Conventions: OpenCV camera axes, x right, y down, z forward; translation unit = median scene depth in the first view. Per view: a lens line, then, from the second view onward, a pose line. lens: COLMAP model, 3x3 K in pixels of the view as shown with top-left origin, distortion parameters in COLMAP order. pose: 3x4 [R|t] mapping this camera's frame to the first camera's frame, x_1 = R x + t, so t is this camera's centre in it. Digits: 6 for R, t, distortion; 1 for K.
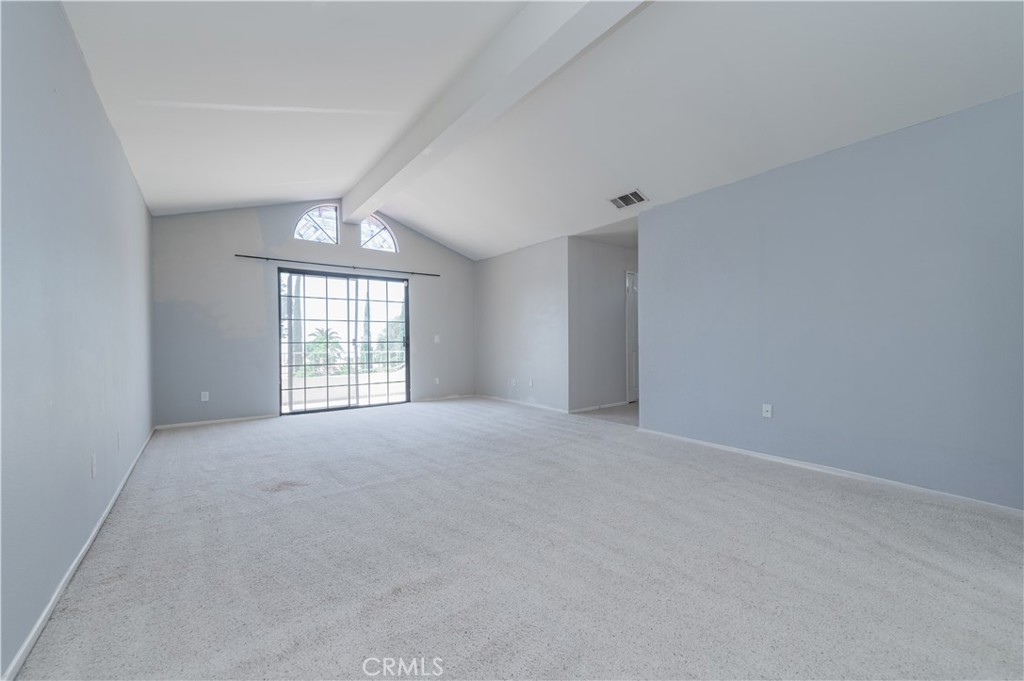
lens RADIAL K [[406.5, 0, 537.7], [0, 406.5, 342.0], [0, 0, 1]] dist [0.012808, -0.001746]
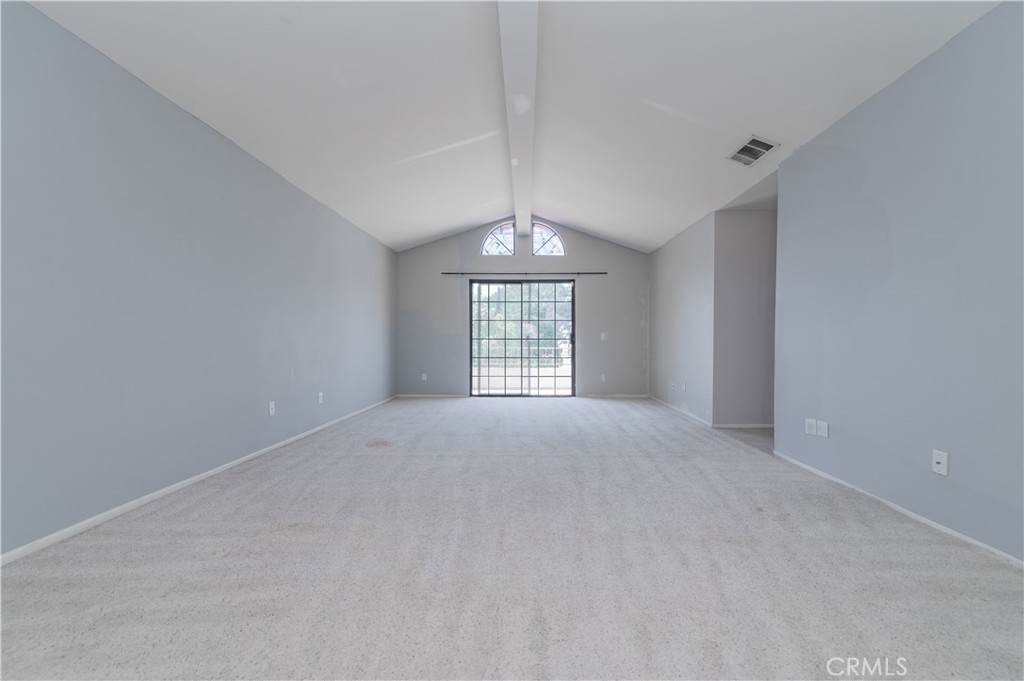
lens RADIAL K [[406.5, 0, 519.2], [0, 406.5, 338.7], [0, 0, 1]] dist [0.012808, -0.001746]
pose [[0.783876, 0.006217, -0.620886, 0.247567], [-0.008635, 0.999962, -0.000890, 0.000798], [0.620857, 0.006059, 0.783900, 0.098871]]
